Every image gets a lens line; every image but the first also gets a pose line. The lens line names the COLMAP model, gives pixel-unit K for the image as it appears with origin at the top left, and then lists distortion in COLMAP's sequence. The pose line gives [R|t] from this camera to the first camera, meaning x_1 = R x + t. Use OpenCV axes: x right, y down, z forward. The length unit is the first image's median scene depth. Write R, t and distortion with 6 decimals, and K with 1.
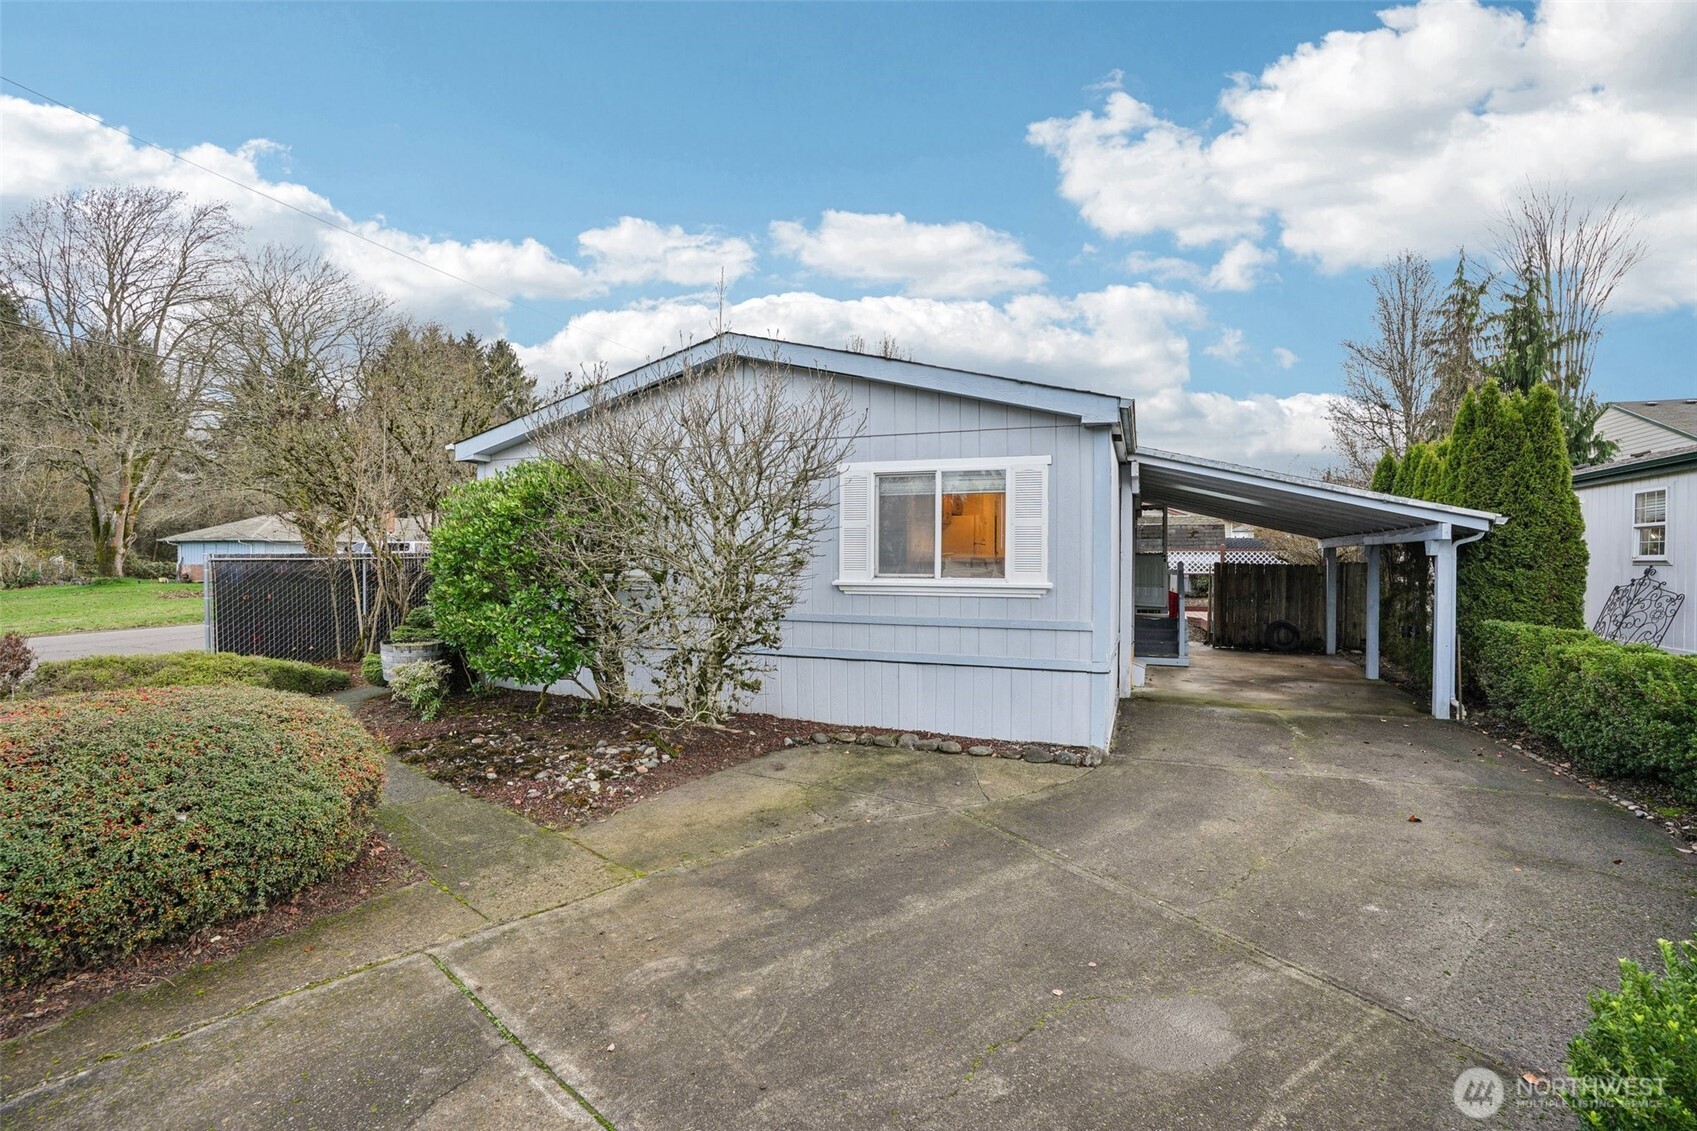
lens RADIAL K [[777.9, 0, 852.3], [0, 777.9, 565.7], [0, 0, 1]] dist [-0.071568, 0.029429]
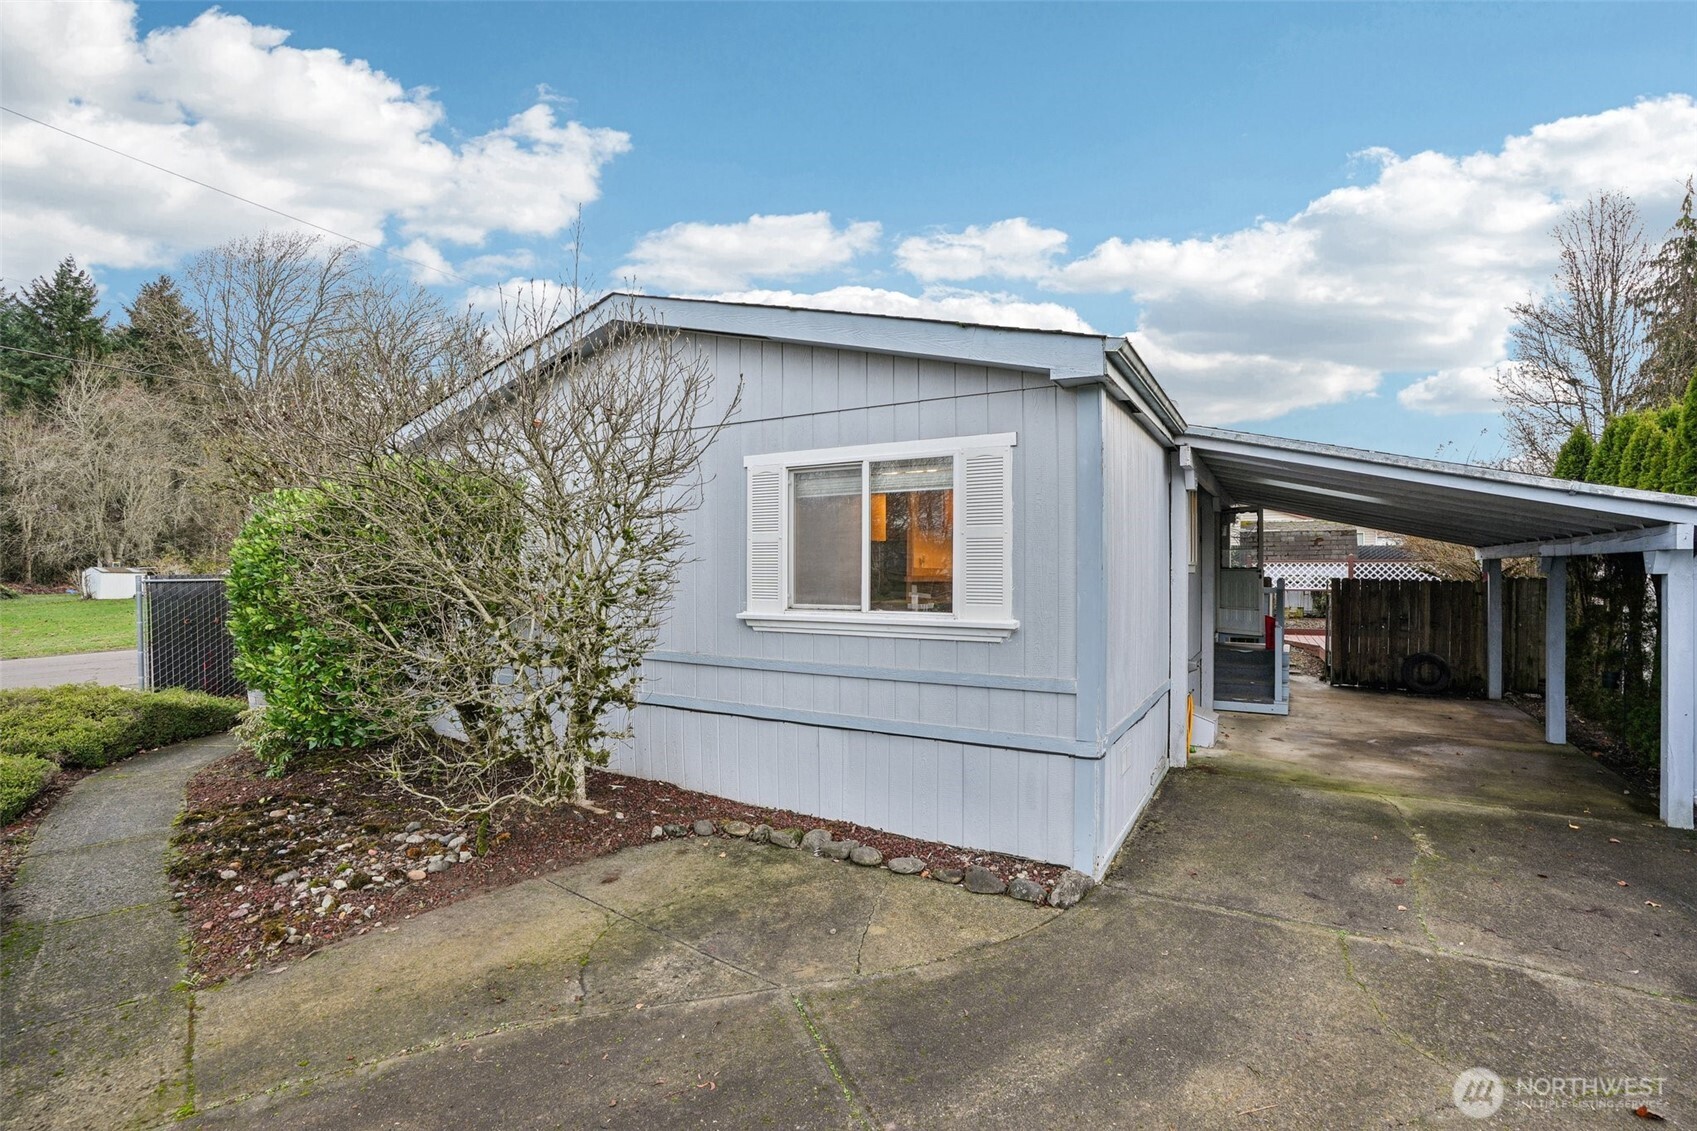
lens RADIAL K [[774.3, 0, 851.1], [0, 774.3, 570.6], [0, 0, 1]] dist [-0.063235, 0.023046]
pose [[0.987470, -0.004104, -0.157756, 0.202280], [0.003122, 0.999974, -0.006470, -0.015981], [0.157778, 0.005897, 0.987457, 0.284154]]
